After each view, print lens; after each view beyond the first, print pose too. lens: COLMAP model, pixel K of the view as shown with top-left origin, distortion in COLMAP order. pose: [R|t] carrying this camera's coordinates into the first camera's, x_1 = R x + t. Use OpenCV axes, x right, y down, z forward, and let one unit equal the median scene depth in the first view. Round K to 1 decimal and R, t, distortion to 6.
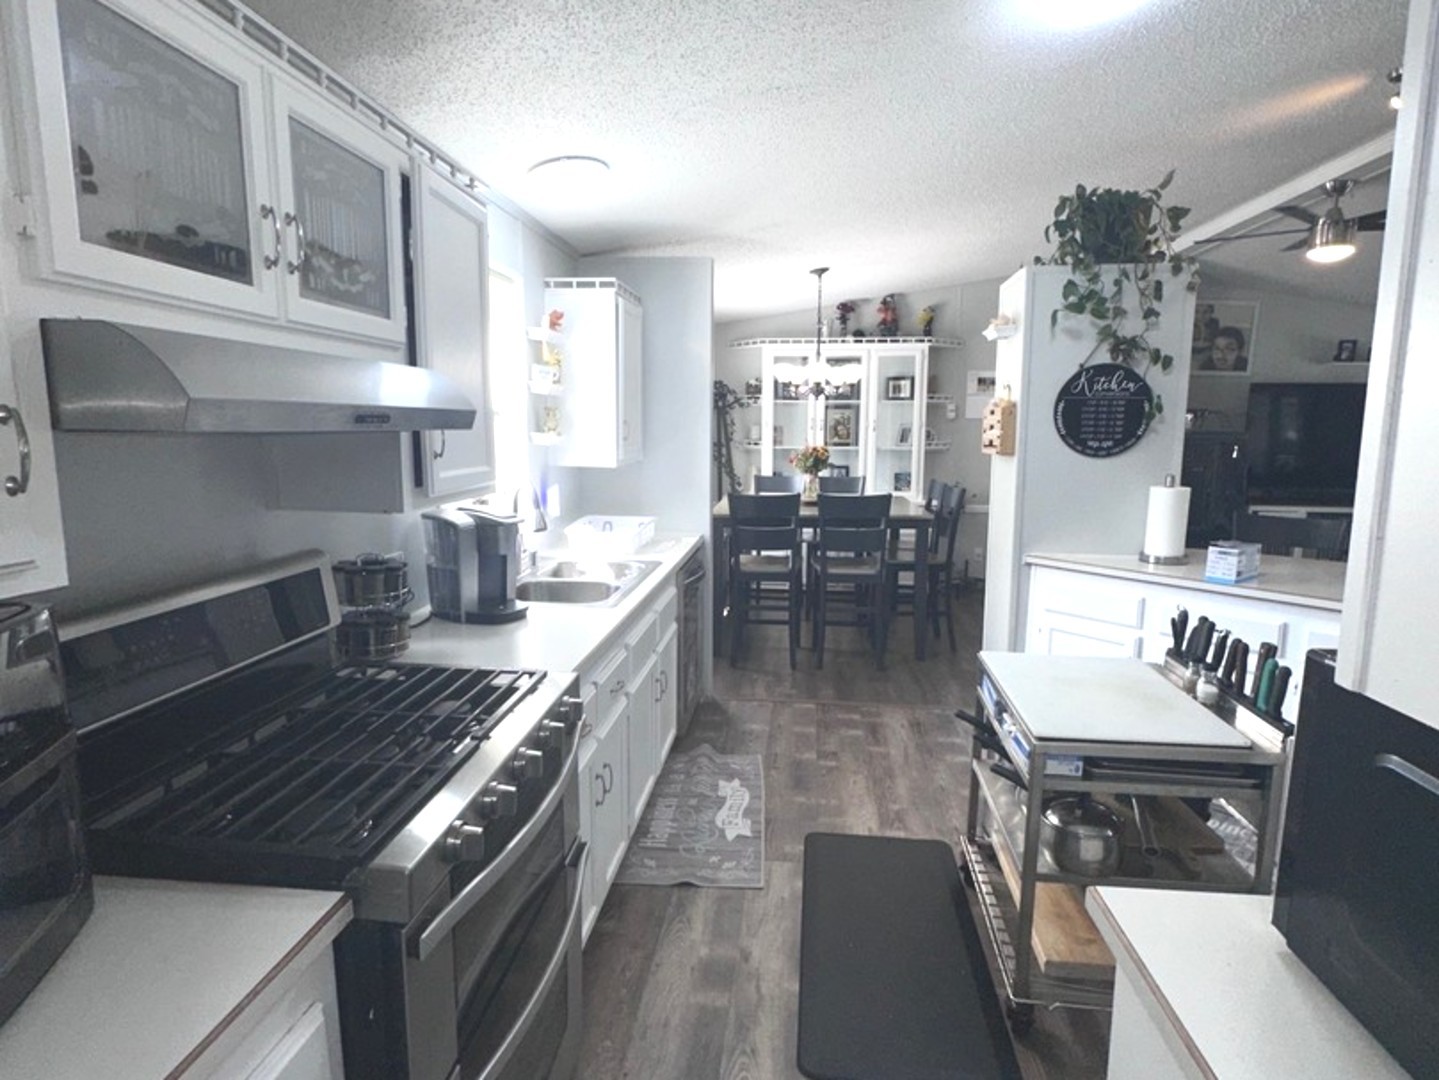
lens RADIAL K [[774.2, 0, 719.3], [0, 774.2, 541.7], [0, 0, 1]] dist [-0.004550, -0.001562]
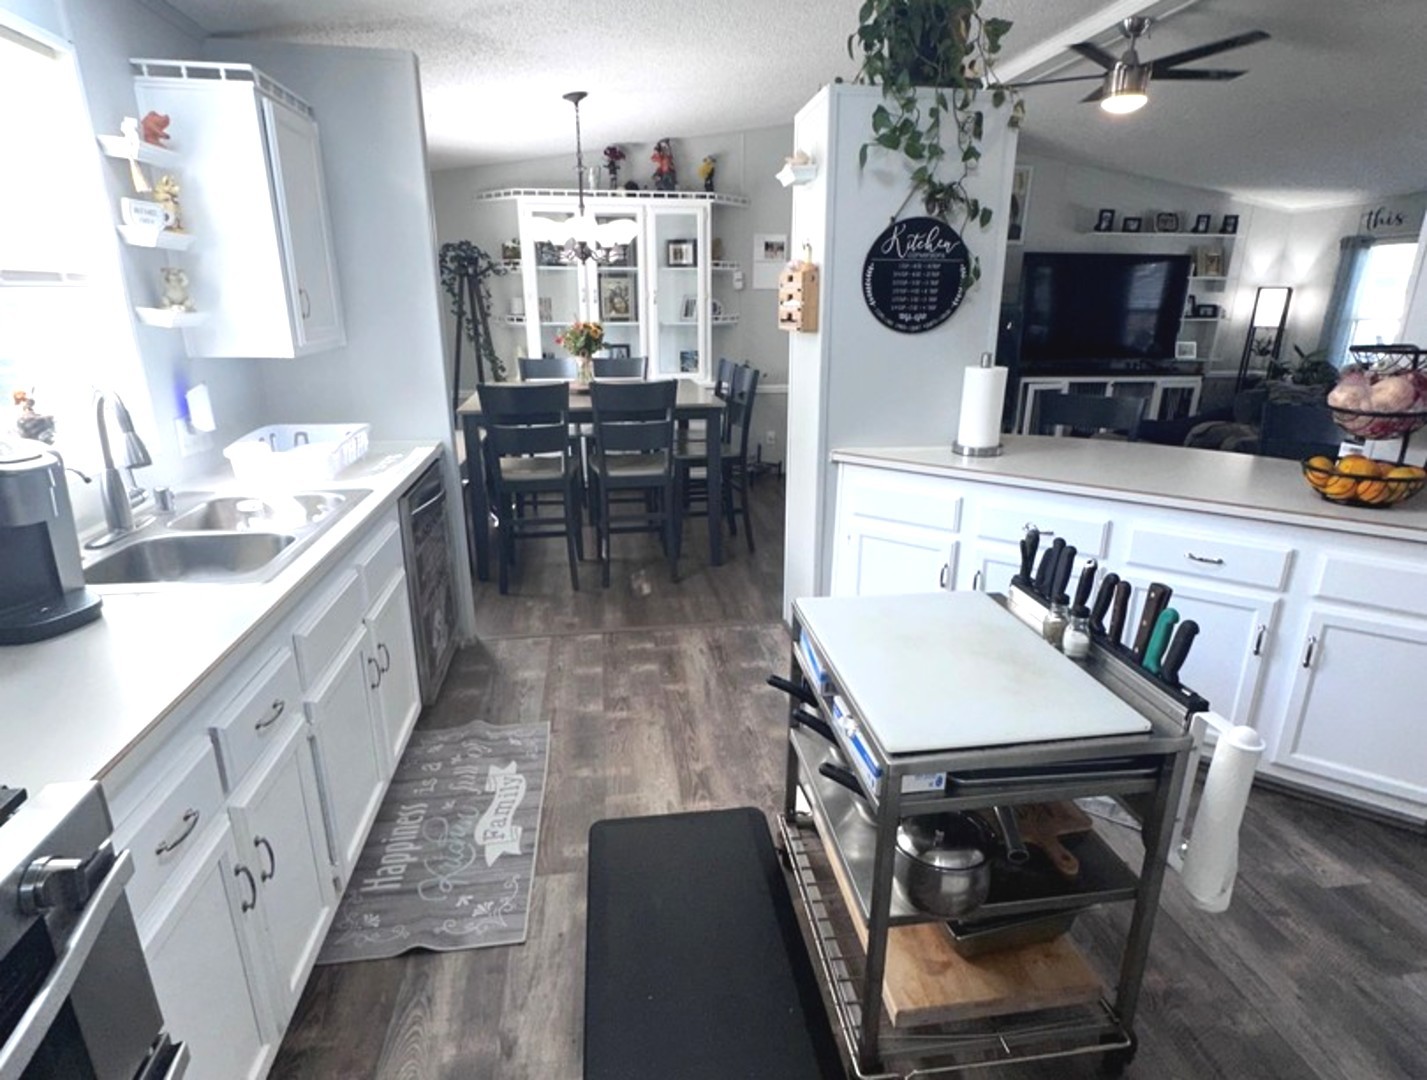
lens RADIAL K [[766.3, 0, 717.2], [0, 766.3, 540.7], [0, 0, 1]] dist [-0.006678, 0.002729]
pose [[0.964550, -0.081940, 0.250855, 0.043558], [0.041676, 0.985942, 0.161804, -0.023551], [-0.260587, -0.145614, 0.954406, 0.174779]]
